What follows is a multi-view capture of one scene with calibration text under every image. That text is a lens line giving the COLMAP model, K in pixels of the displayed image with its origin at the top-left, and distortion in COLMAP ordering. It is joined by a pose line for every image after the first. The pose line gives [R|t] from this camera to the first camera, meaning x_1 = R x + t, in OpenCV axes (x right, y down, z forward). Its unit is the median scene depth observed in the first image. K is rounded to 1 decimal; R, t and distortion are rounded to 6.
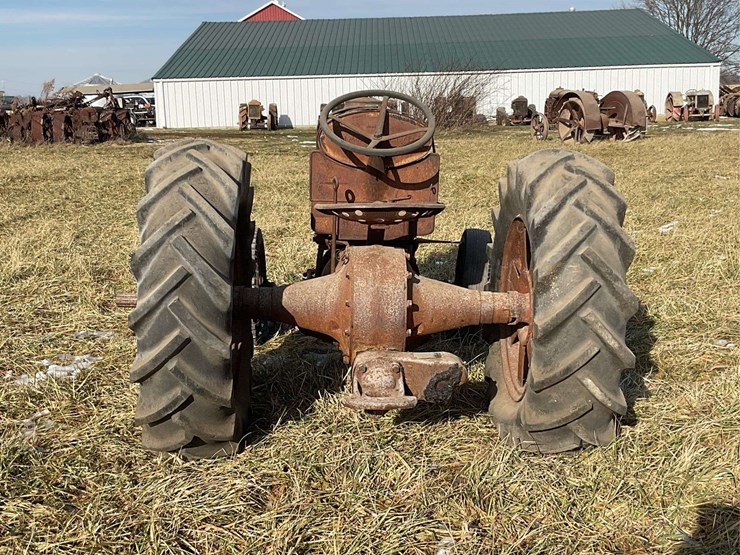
lens RADIAL K [[987.5, 0, 370.2], [0, 987.5, 277.8], [0, 0, 1]] dist [0.085198, 0.000000]
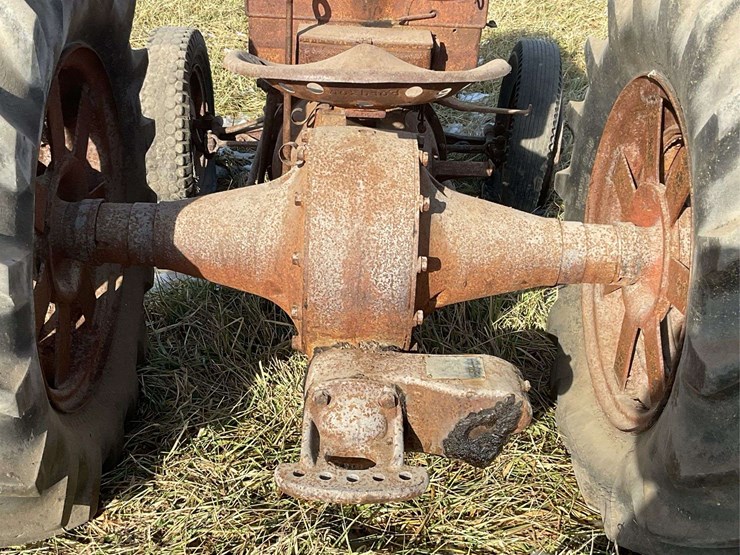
lens RADIAL K [[987.5, 0, 368.2], [0, 987.5, 277.9], [0, 0, 1]] dist [0.085198, 0.000000]
pose [[0.999296, 0.033874, -0.016110, 0.020953], [-0.028768, 0.967724, 0.250364, -0.089797], [0.024071, -0.249725, 0.968018, 0.516956]]
